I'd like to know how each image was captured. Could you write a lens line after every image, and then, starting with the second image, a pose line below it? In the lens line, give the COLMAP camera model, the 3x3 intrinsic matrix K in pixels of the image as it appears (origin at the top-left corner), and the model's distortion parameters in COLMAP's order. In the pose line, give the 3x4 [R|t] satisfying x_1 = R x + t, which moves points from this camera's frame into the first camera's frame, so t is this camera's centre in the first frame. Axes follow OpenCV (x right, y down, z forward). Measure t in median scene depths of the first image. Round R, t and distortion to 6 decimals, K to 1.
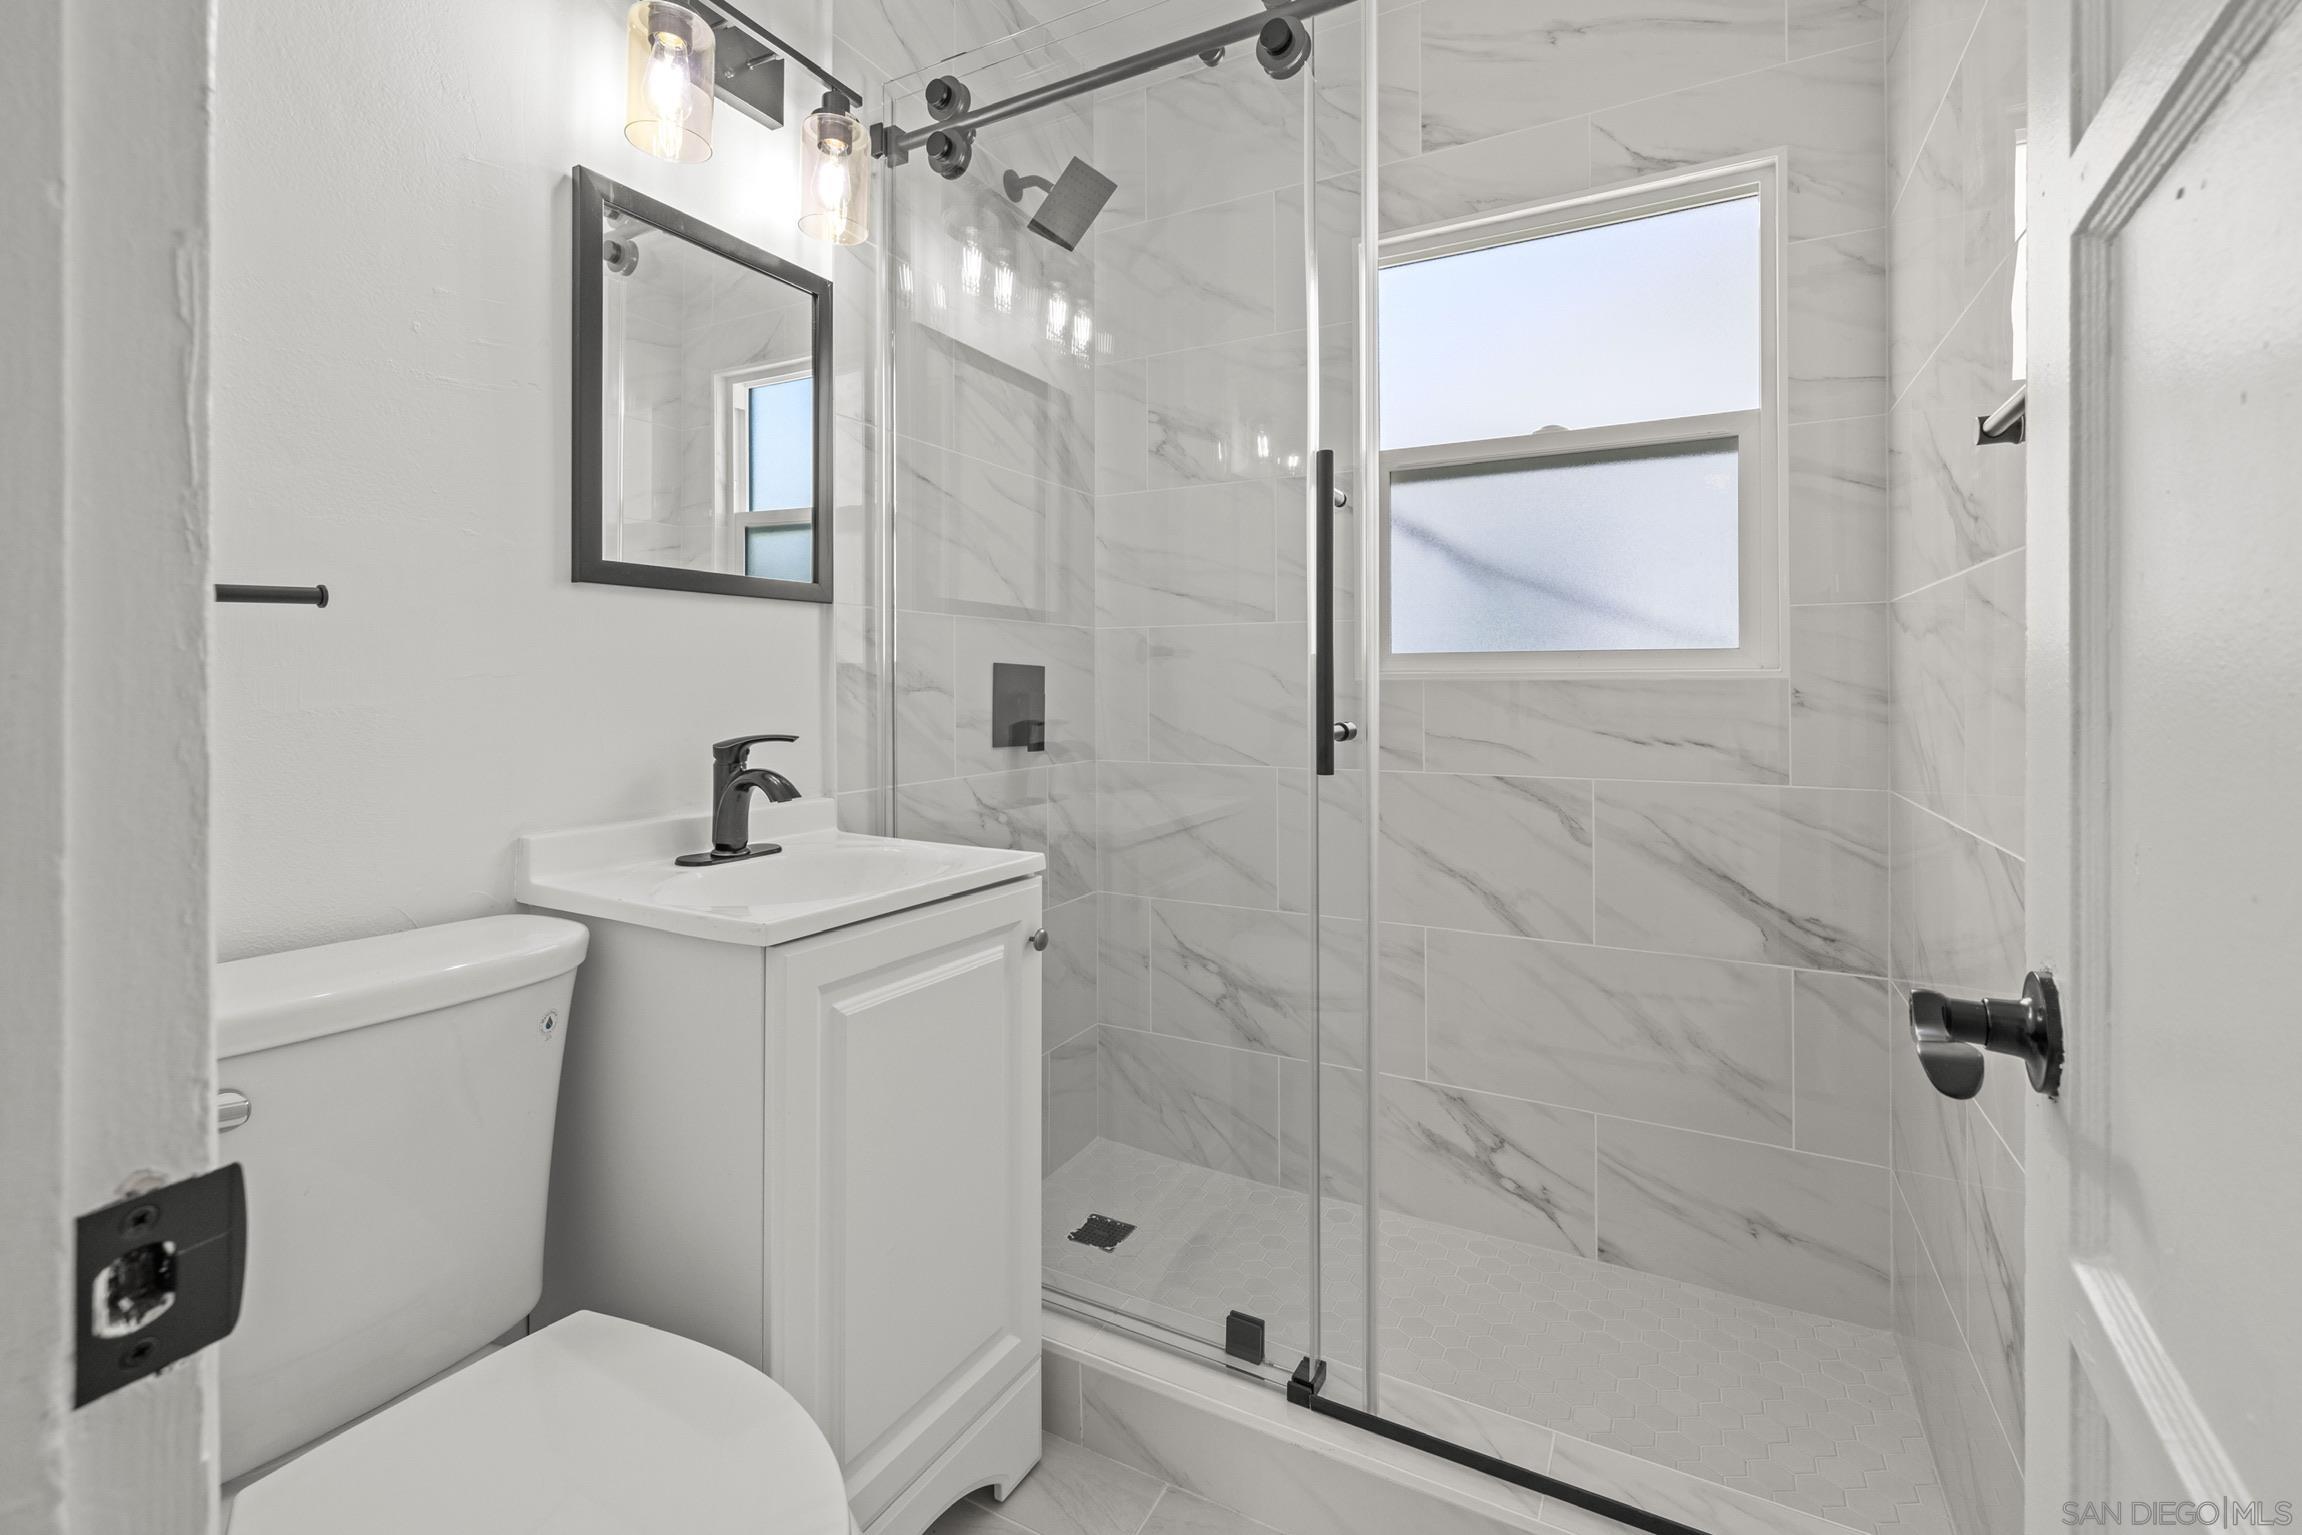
lens RADIAL K [[993.3, 0, 1157.5], [0, 993.3, 679.8], [0, 0, 1]] dist [0.000282, 0.000034]
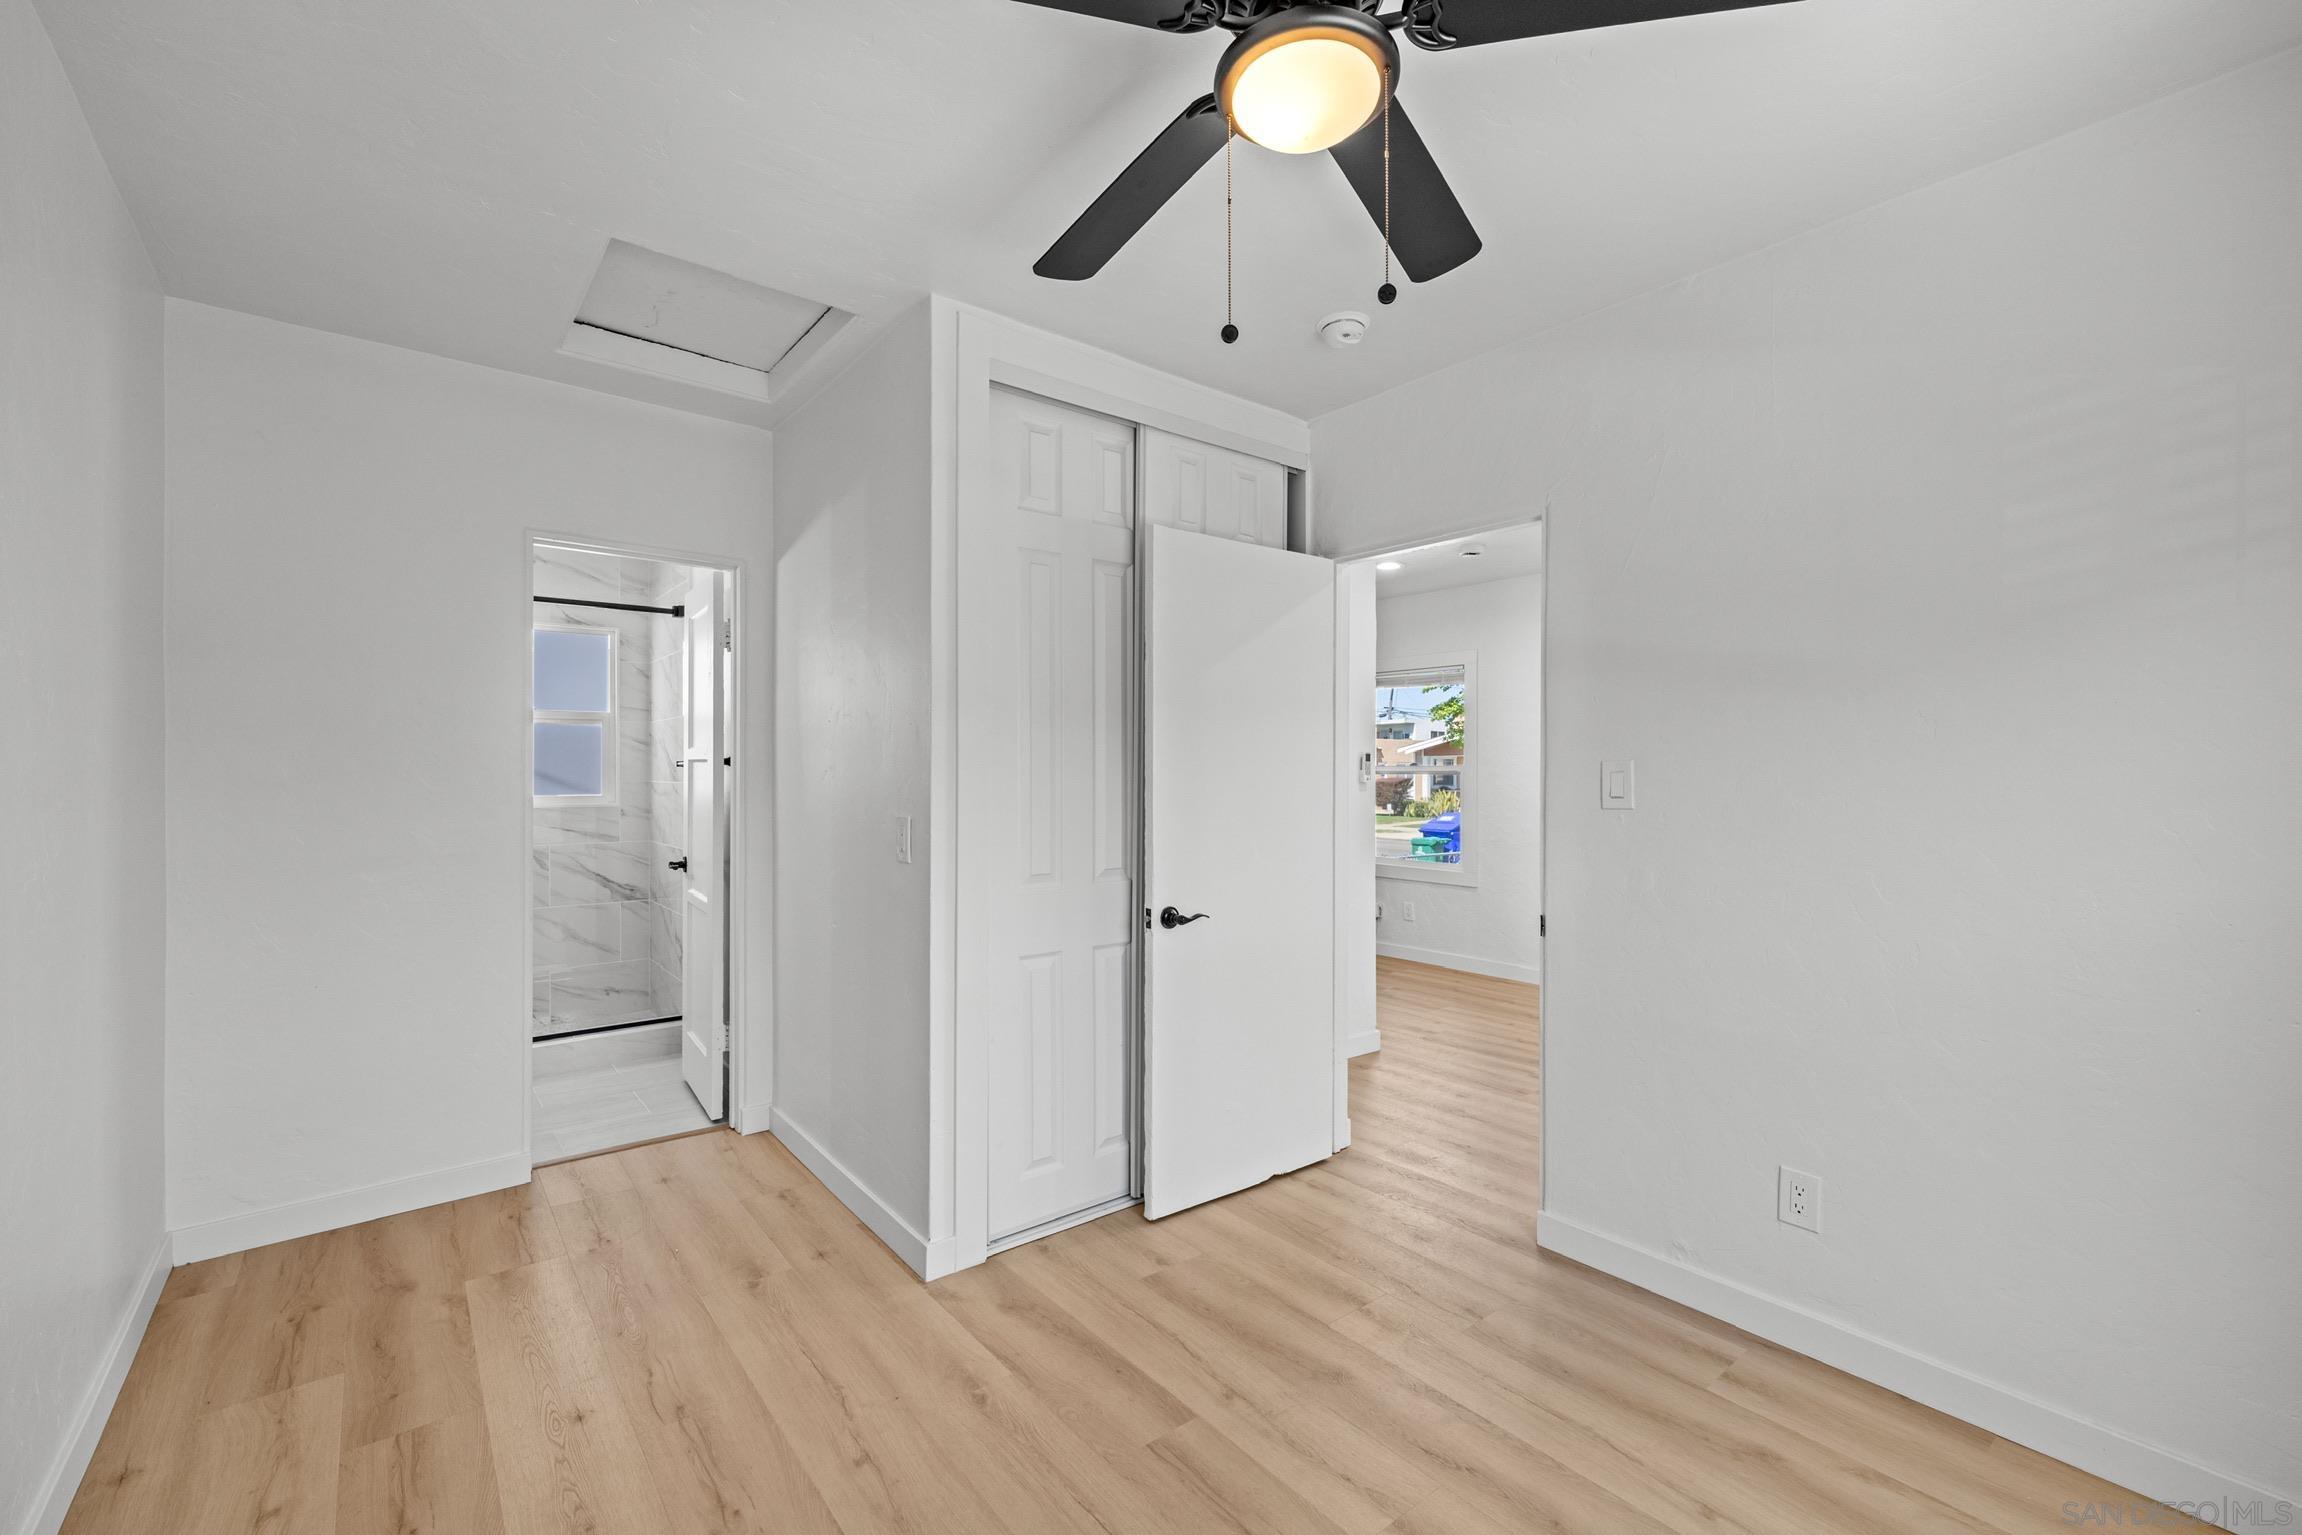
lens RADIAL K [[993.3, 0, 1156.6], [0, 993.3, 774.5], [0, 0, 1]] dist [0.000282, 0.000034]
pose [[0.405232, 0.006425, 0.914192, -1.514438], [-0.000281, 0.999976, -0.006904, -0.079661], [-0.914214, 0.002541, 0.405224, -1.775151]]
